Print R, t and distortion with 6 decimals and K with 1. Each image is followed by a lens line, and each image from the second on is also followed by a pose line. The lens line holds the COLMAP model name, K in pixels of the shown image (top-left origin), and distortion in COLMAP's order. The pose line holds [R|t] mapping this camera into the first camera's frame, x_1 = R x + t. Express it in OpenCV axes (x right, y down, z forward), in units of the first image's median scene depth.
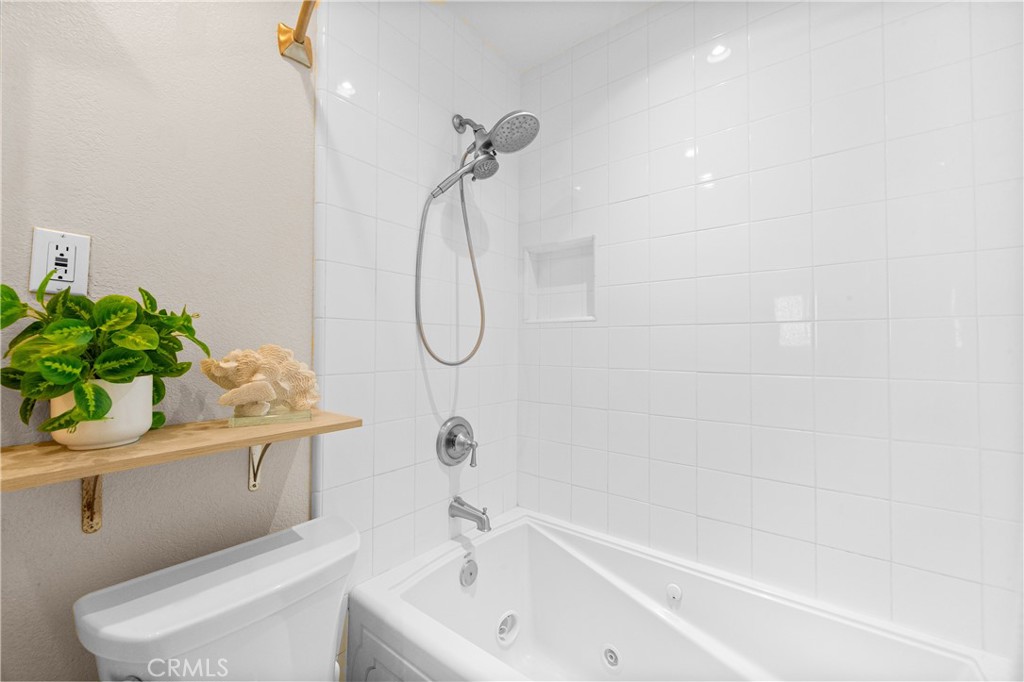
lens RADIAL K [[407.7, 0, 511.2], [0, 407.7, 341.7], [0, 0, 1]] dist [-0.001280, -0.000699]
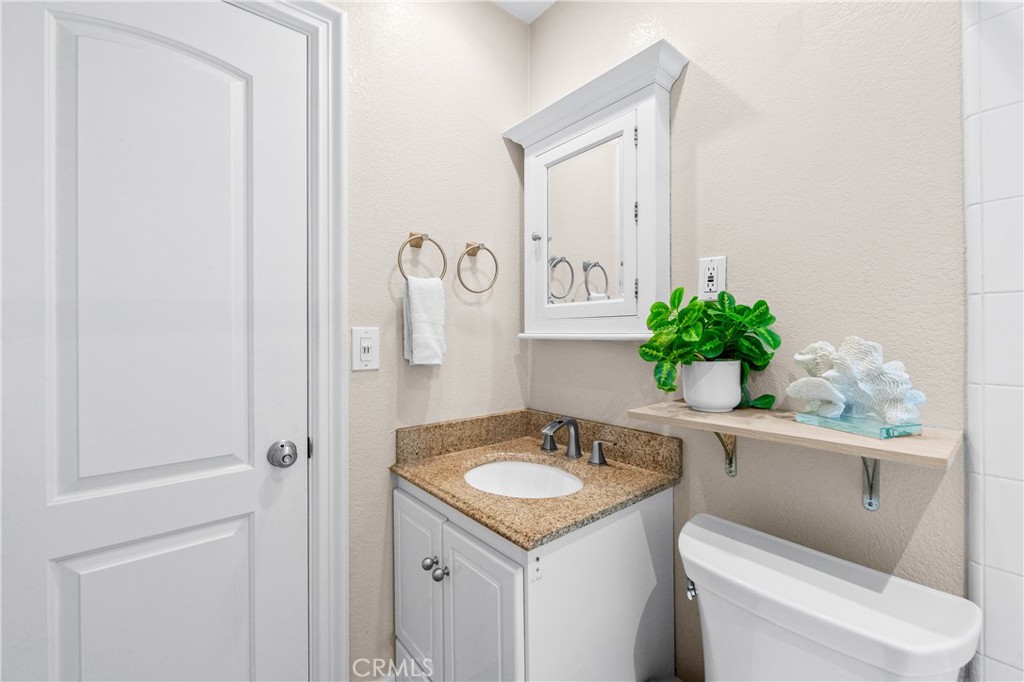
lens RADIAL K [[407.7, 0, 505.7], [0, 407.7, 335.0], [0, 0, 1]] dist [-0.001280, -0.000699]
pose [[-0.220627, 0.001975, -0.975356, 0.315402], [0.015213, 0.999883, -0.001416, -0.004124], [0.975240, -0.015150, -0.220632, 0.413242]]
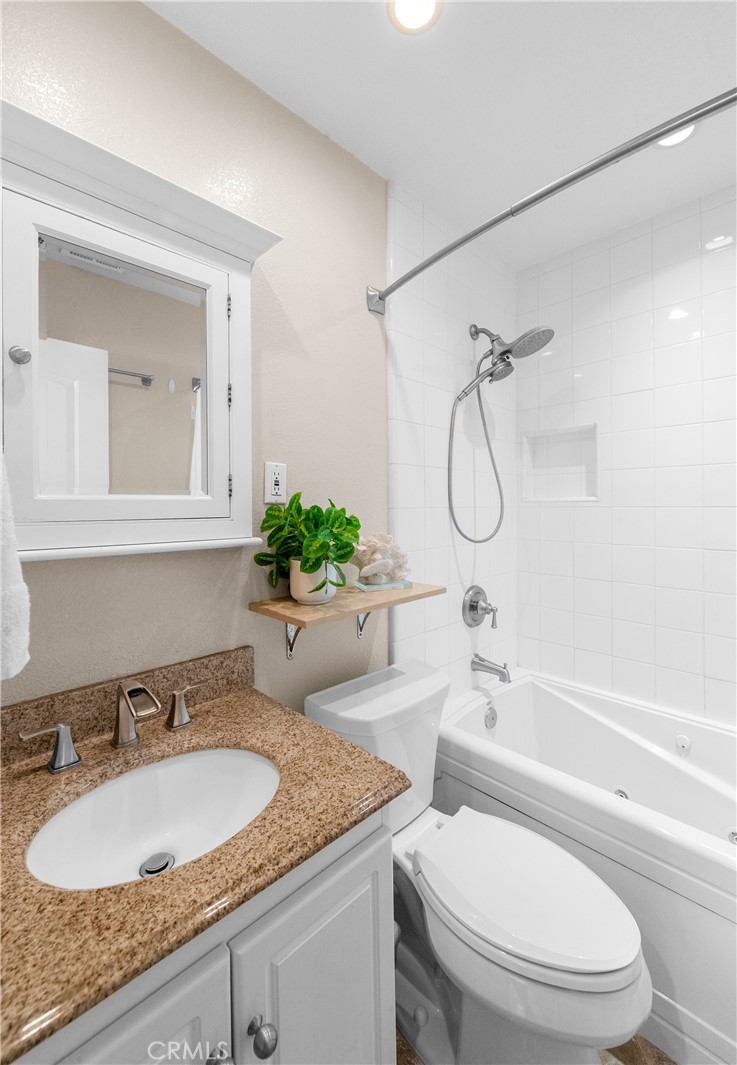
lens RADIAL K [[448.0, 0, 369.7], [0, 448.0, 507.5], [0, 0, 1]] dist [-0.003337, -0.000263]
pose [[0.990457, -0.008452, -0.137565, -0.357713], [0.010327, 0.999863, 0.012926, -0.082783], [0.137437, -0.014223, 0.990408, -0.430480]]
